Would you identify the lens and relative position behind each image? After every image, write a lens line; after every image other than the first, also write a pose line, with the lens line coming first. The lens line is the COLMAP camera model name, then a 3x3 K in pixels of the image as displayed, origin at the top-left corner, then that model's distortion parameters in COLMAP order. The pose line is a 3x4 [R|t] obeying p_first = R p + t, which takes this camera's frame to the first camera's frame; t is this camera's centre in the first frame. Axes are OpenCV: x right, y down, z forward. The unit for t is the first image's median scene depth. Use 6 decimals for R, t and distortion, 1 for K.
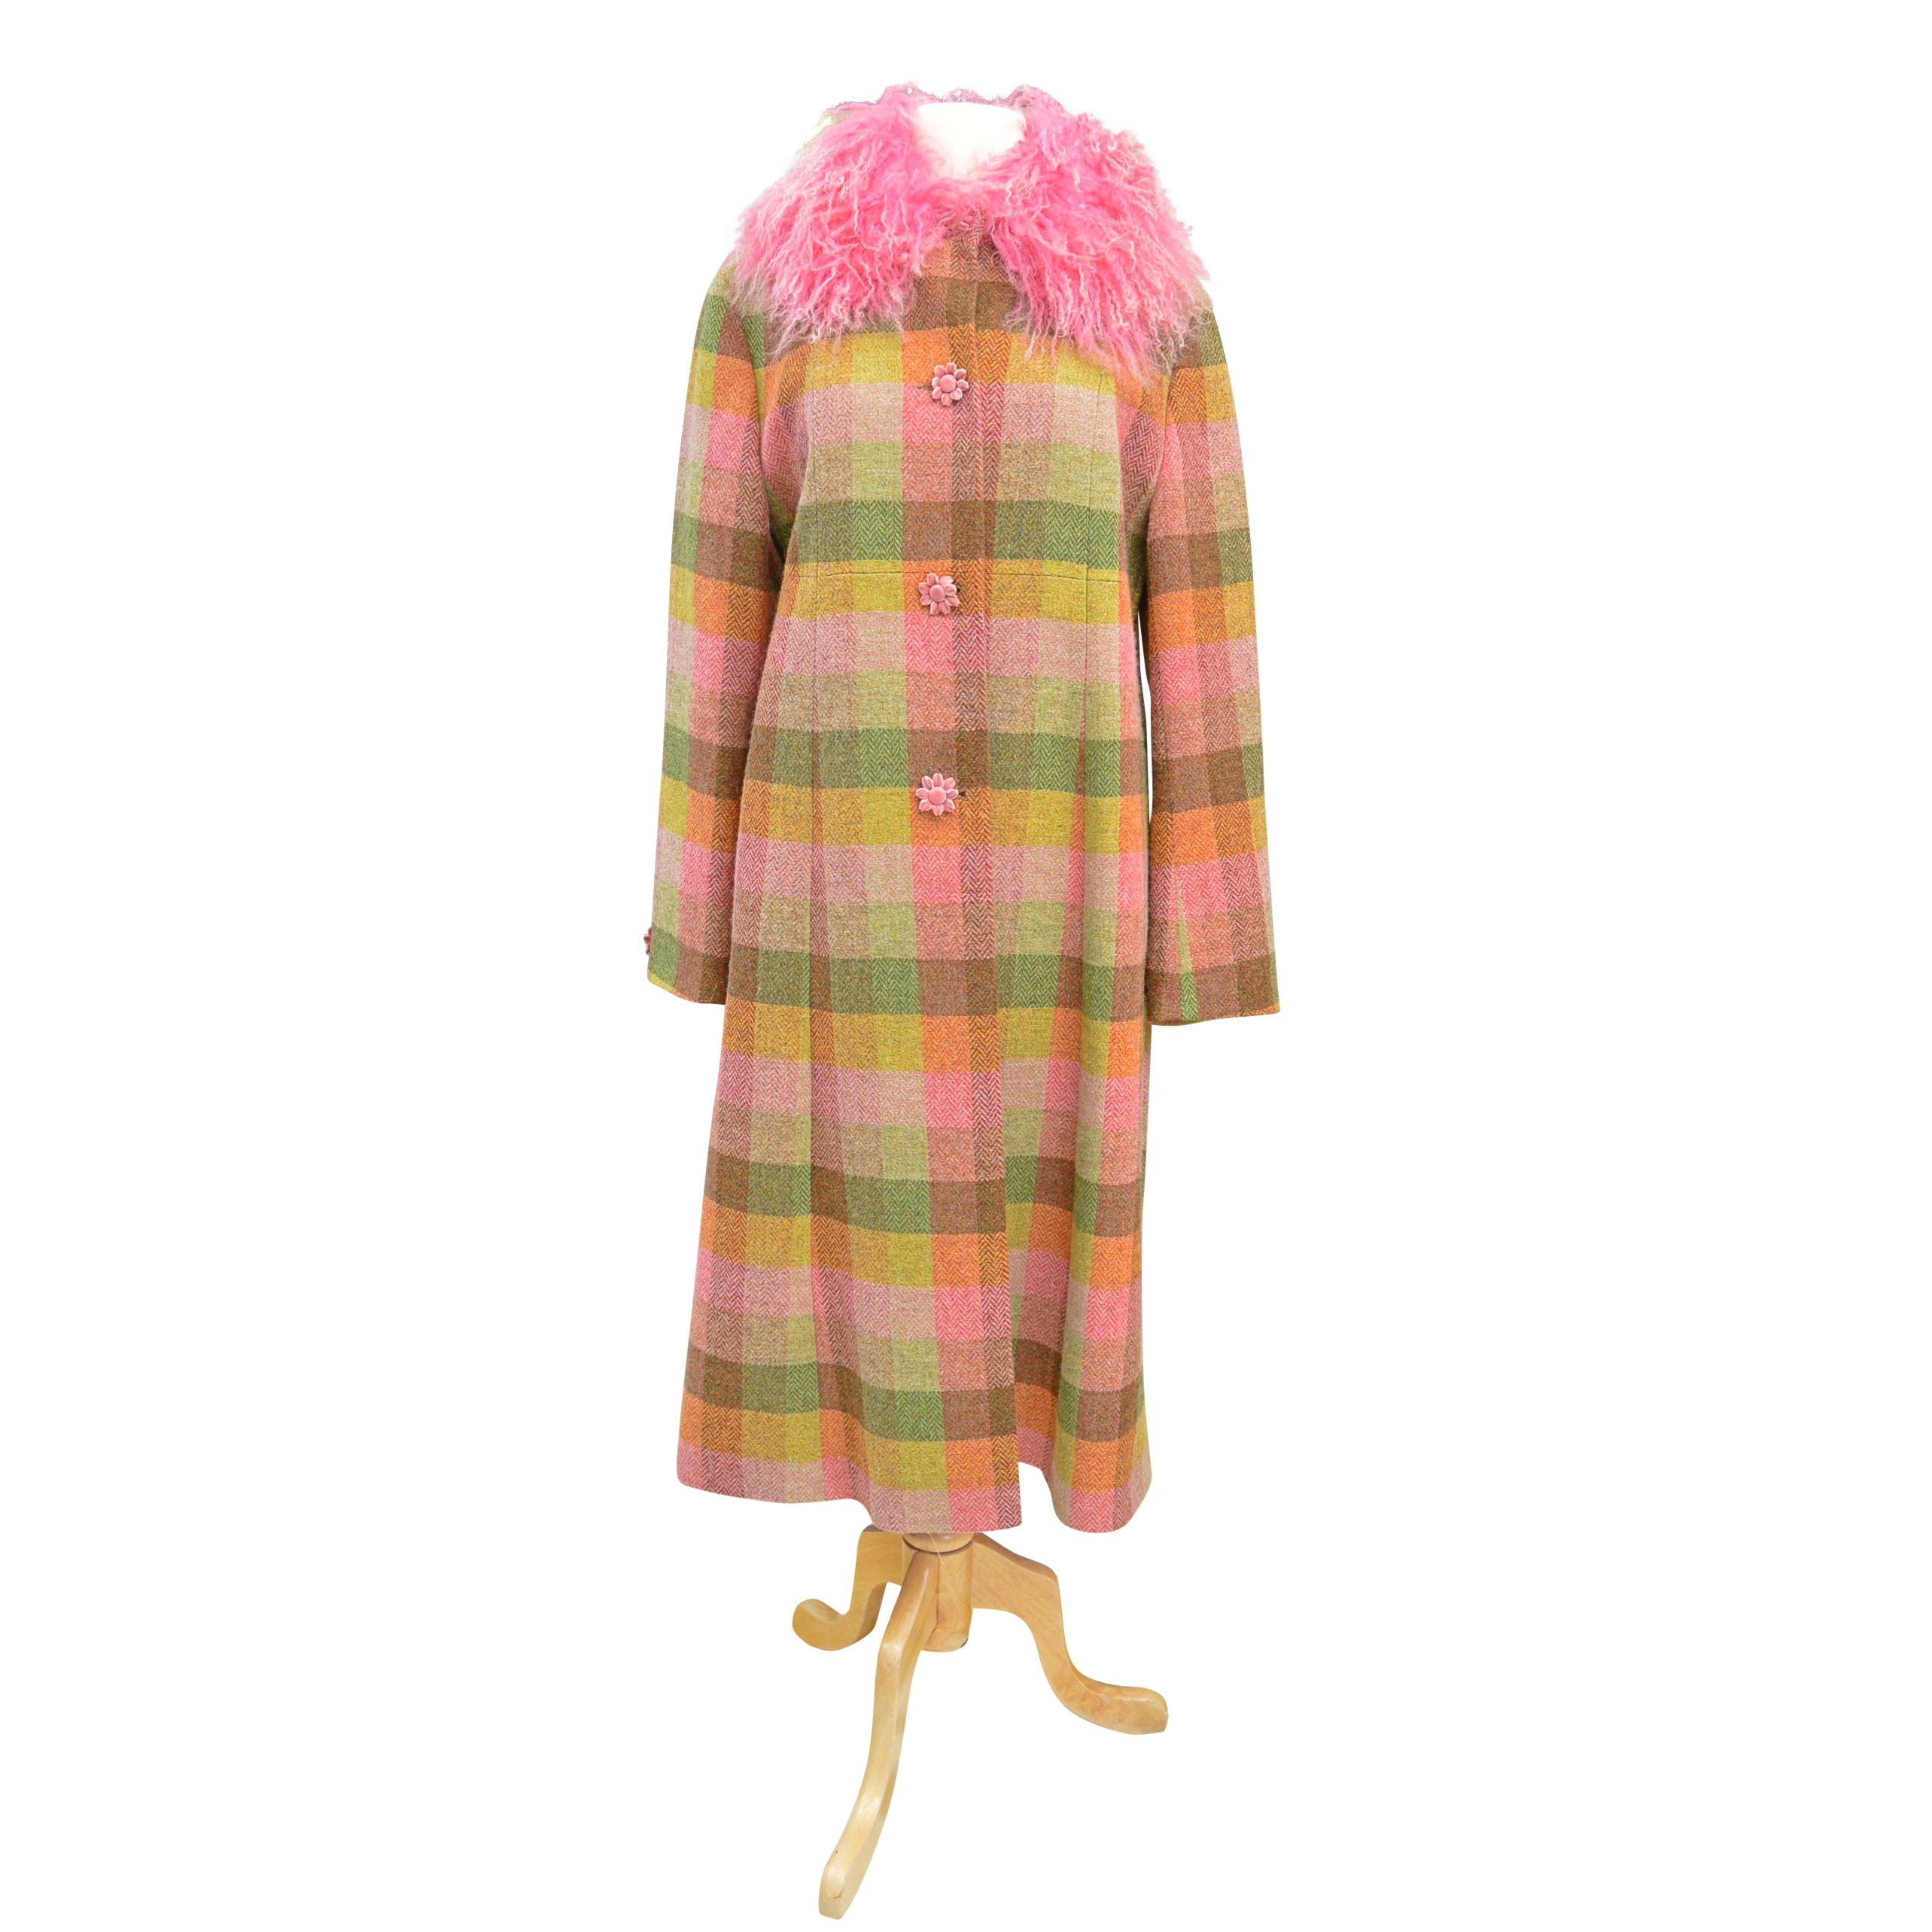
lens RADIAL K [[1757.8, 0, 966.0], [0, 1757.8, 966.0], [0, 0, 1]] dist [-0.152742, -0.013984]
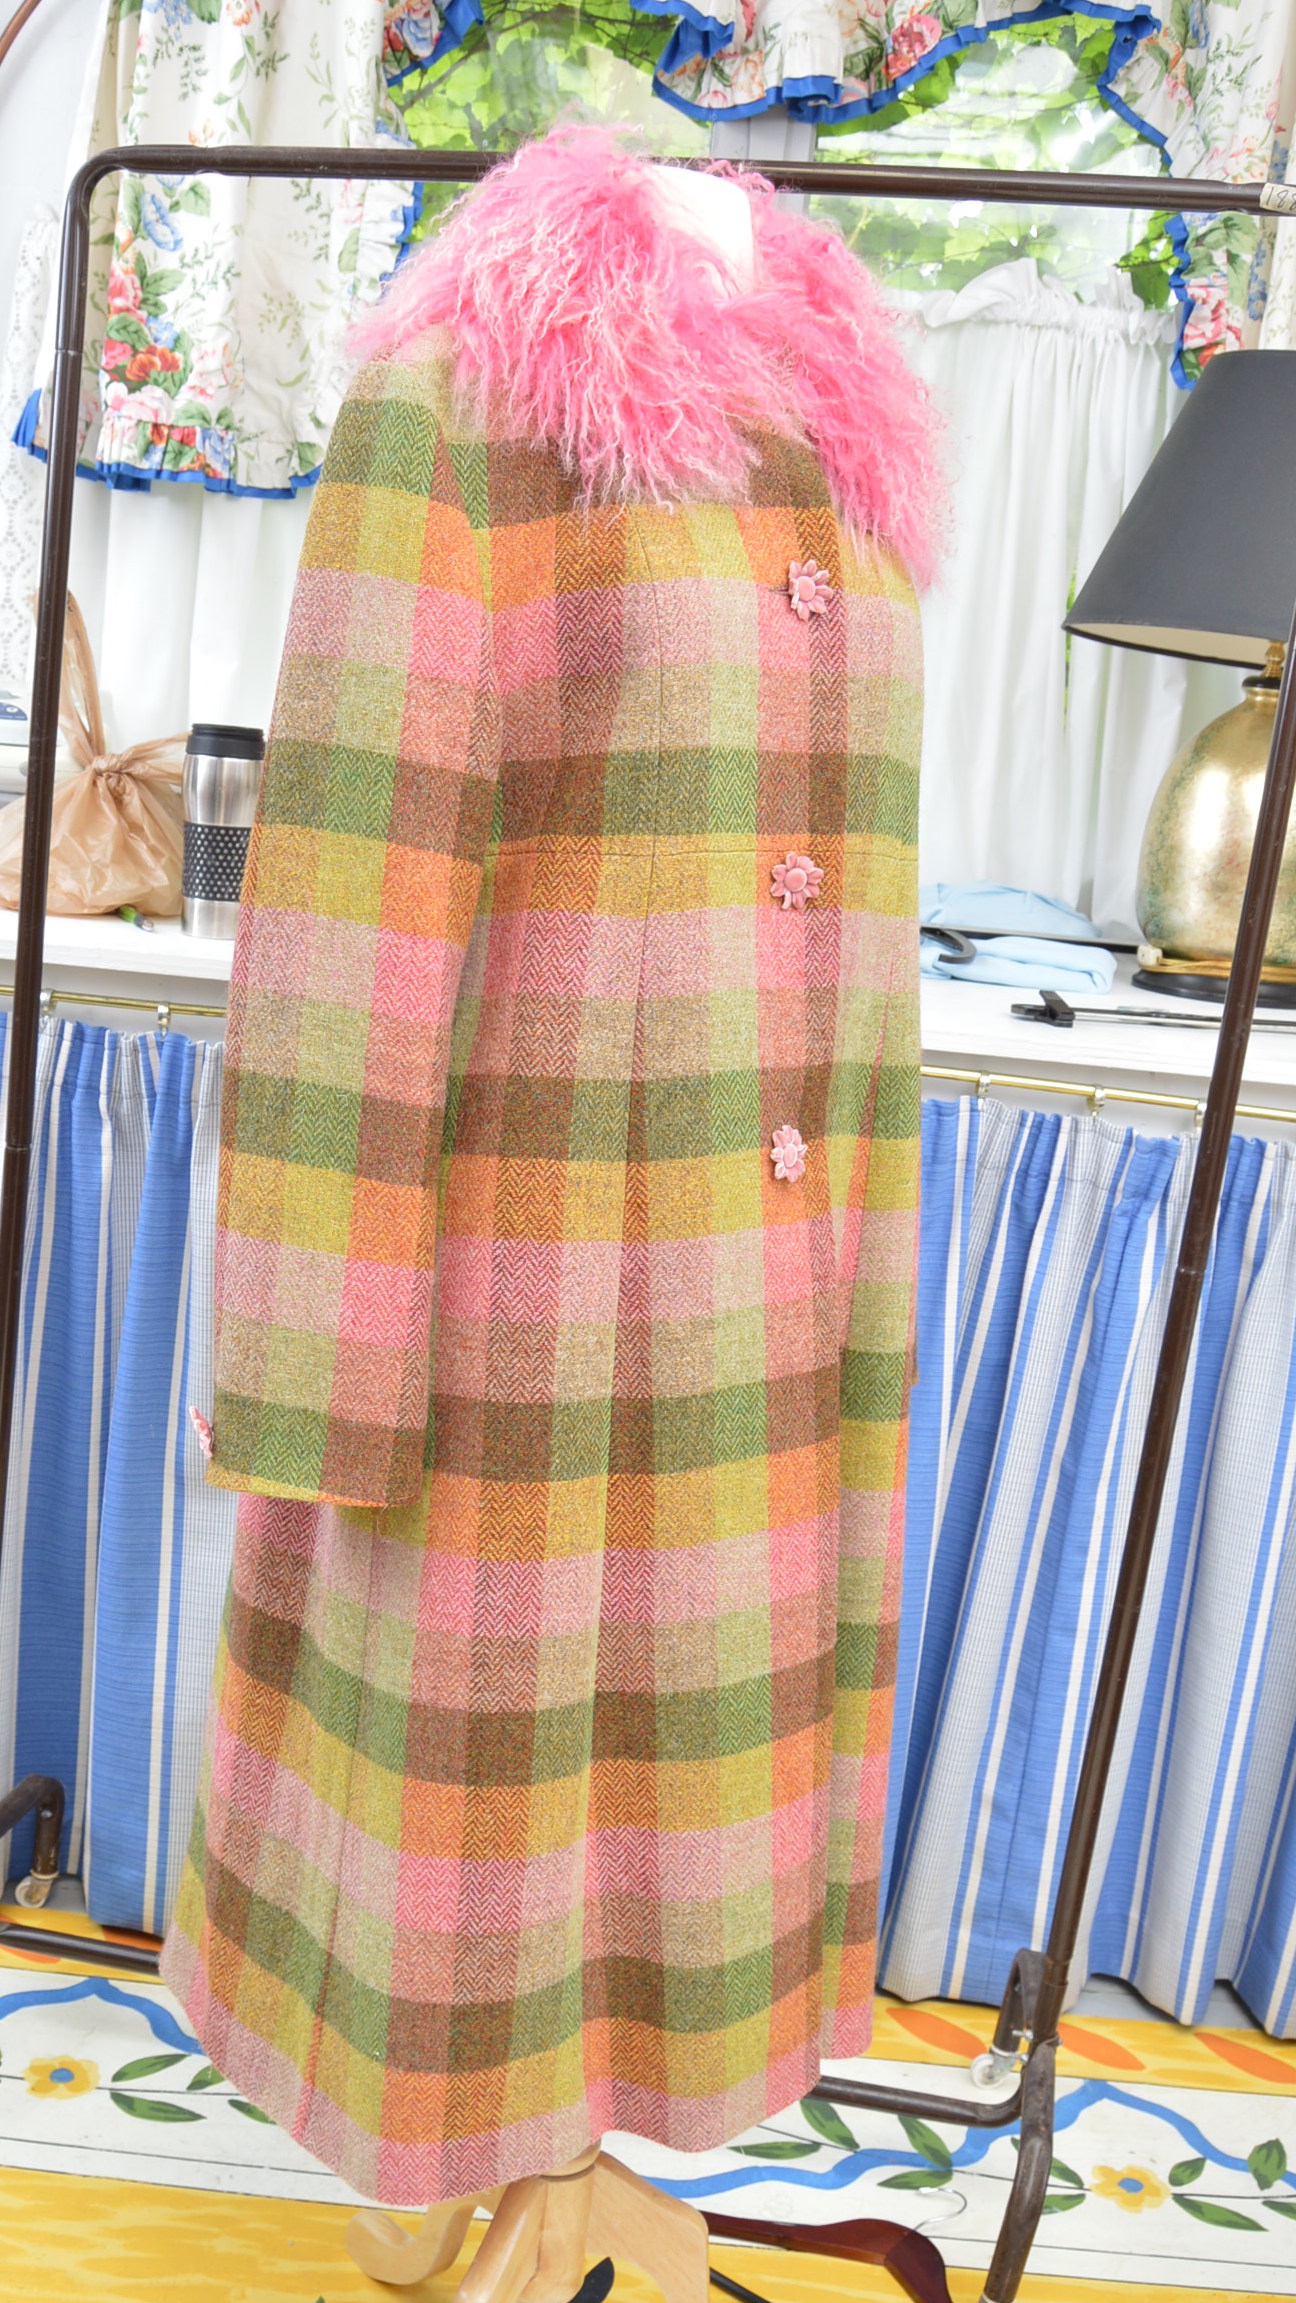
lens RADIAL K [[2179.0, 0, 462.0], [0, 2179.0, 1295.0], [0, 0, 1]] dist [-0.101774, -0.002010]
pose [[0.748377, -0.141594, 0.647984, -0.733955], [0.121963, 0.989667, 0.075398, -0.128018], [-0.651964, 0.022604, 0.757913, 0.412377]]
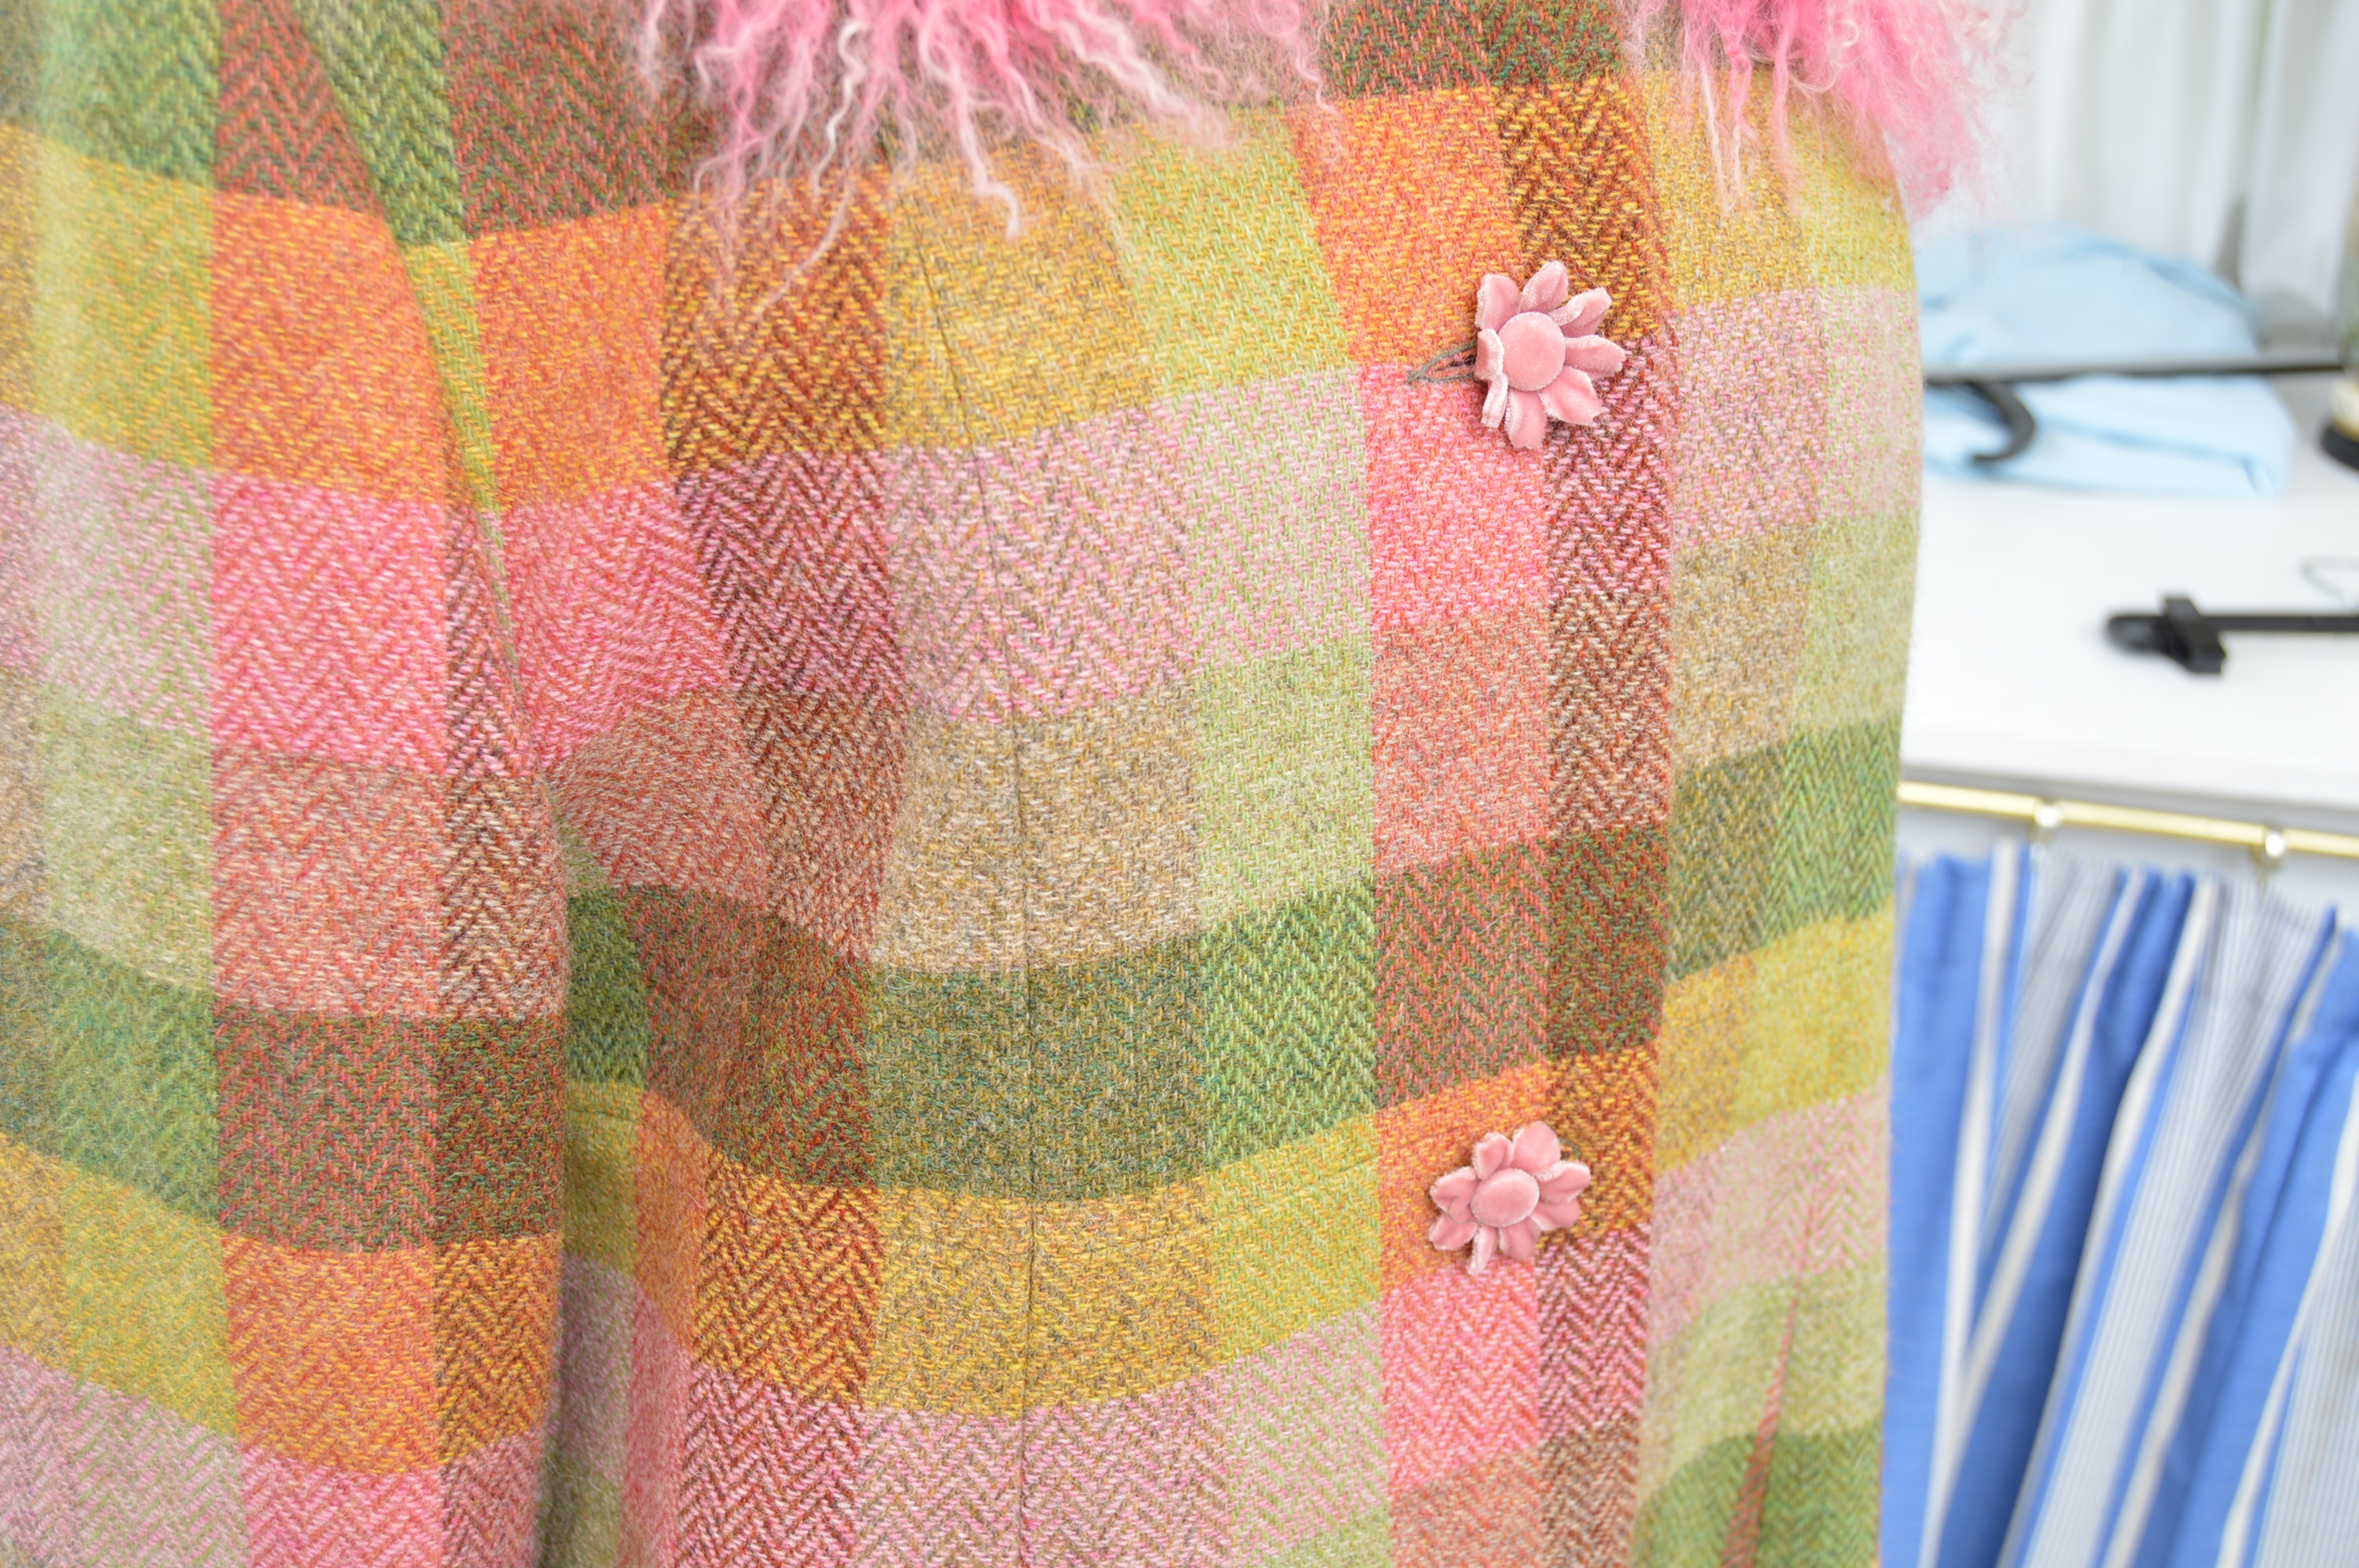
lens RADIAL K [[2658.5, 0, 1179.5], [0, 2658.5, 784.0], [0, 0, 1]] dist [-0.059779, -0.003554]
pose [[0.791481, -0.227478, 0.567285, -0.253306], [0.140171, 0.970978, 0.193789, -0.351440], [-0.594903, -0.073864, 0.800396, 0.735688]]
